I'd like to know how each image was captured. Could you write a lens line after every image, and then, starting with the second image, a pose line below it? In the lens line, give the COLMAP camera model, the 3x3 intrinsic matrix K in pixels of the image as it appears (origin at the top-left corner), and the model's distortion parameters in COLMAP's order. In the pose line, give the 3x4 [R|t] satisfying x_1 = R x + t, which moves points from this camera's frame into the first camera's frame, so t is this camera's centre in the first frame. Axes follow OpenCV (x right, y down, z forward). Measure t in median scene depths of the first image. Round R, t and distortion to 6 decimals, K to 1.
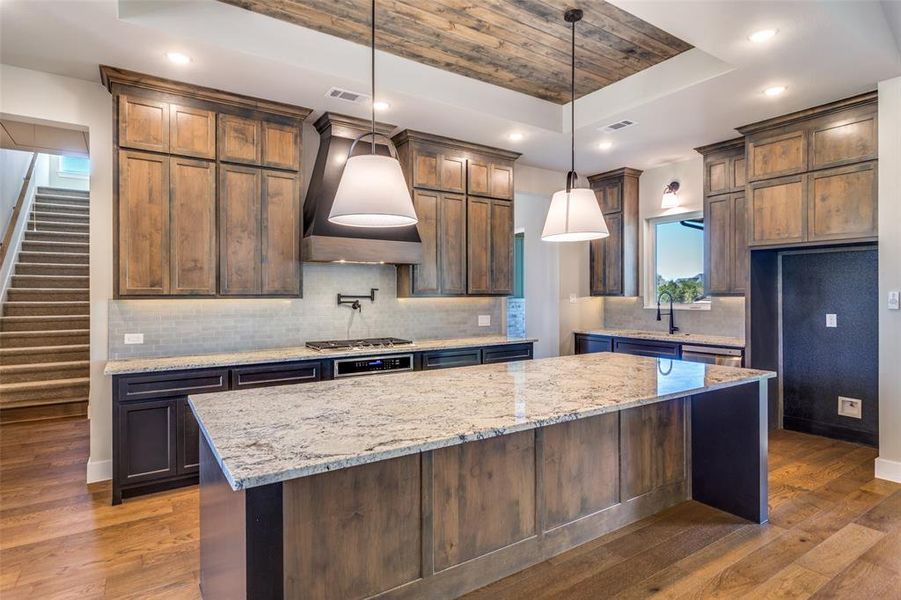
lens RADIAL K [[479.8, 0, 448.3], [0, 479.8, 302.8], [0, 0, 1]] dist [-0.004073, 0.000178]
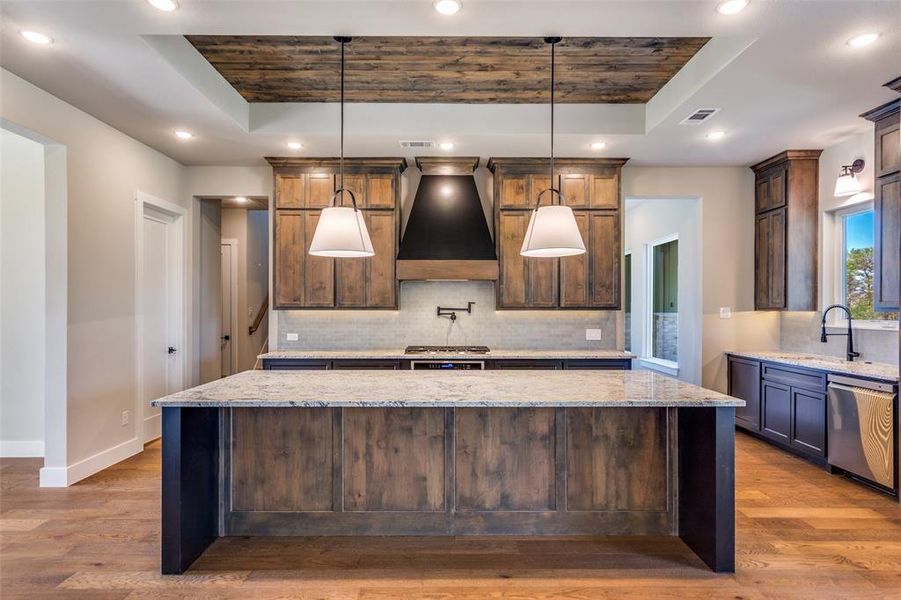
lens RADIAL K [[501.7, 0, 448.3], [0, 501.7, 317.0], [0, 0, 1]] dist [-0.000022, 0.000718]
pose [[0.838888, 0.014772, -0.544104, 0.490945], [-0.012971, 0.999890, 0.007147, -0.002545], [0.544150, 0.001062, 0.838988, -0.020978]]
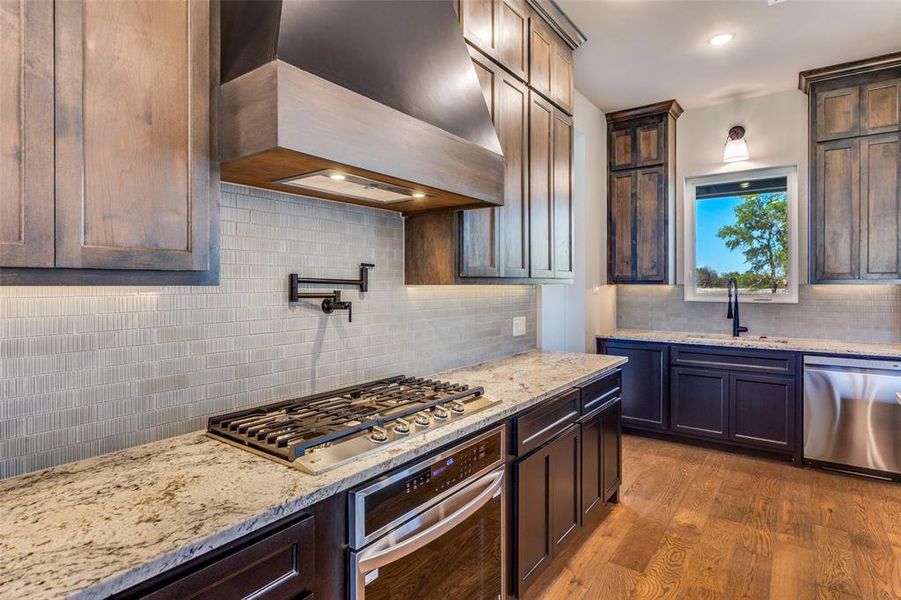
lens RADIAL K [[482.2, 0, 444.8], [0, 482.2, 287.3], [0, 0, 1]] dist [-0.000553, 0.000750]
pose [[0.937050, -0.000627, 0.349194, -0.264359], [0.005060, 0.999918, -0.011783, -0.003199], [-0.349158, 0.012809, 0.936976, 0.640110]]
